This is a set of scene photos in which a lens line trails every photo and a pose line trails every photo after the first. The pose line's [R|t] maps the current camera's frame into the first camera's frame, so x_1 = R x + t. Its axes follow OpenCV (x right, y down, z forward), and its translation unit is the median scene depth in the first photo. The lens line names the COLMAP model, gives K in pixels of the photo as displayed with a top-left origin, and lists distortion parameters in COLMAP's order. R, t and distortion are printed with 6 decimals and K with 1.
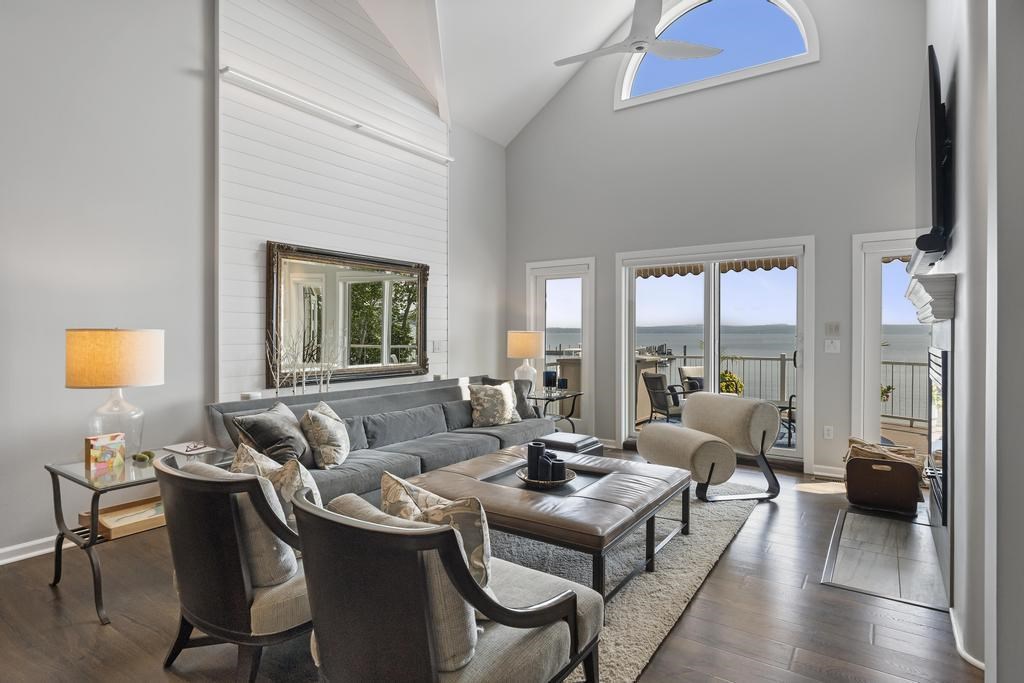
lens RADIAL K [[538.5, 0, 505.5], [0, 538.5, 333.7], [0, 0, 1]] dist [-0.005688, -0.001115]
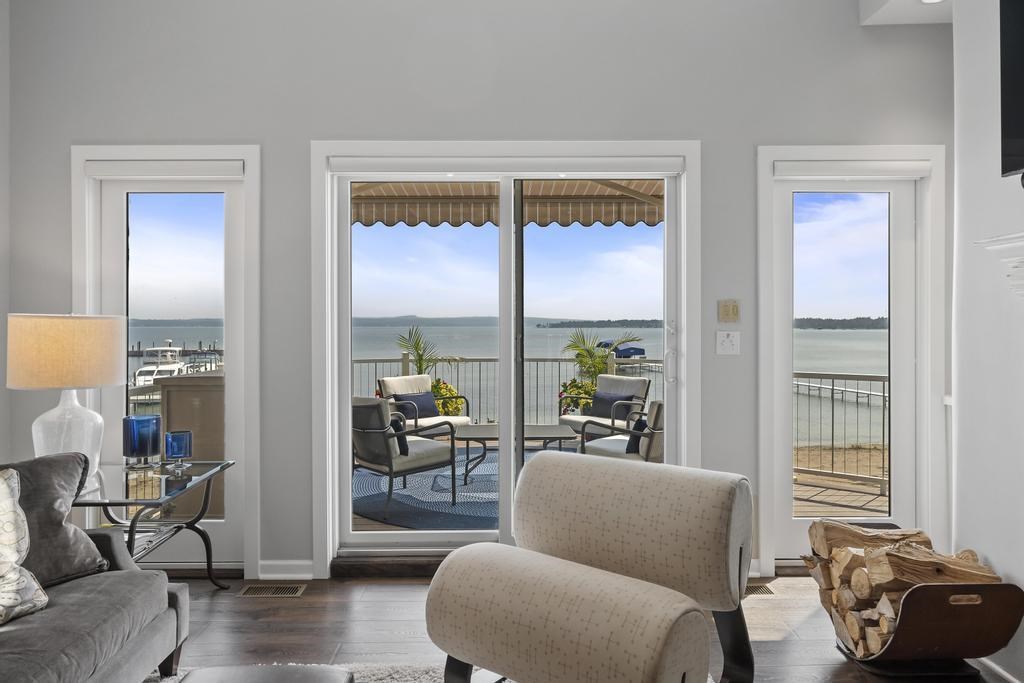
lens RADIAL K [[642.9, 0, 506.0], [0, 642.9, 329.2], [0, 0, 1]] dist [-0.002277, 0.001852]
pose [[0.813544, -0.004793, 0.581483, 0.025844], [0.002559, 0.999986, 0.004662, 0.004411], [-0.581497, -0.002305, 0.813545, 0.472754]]
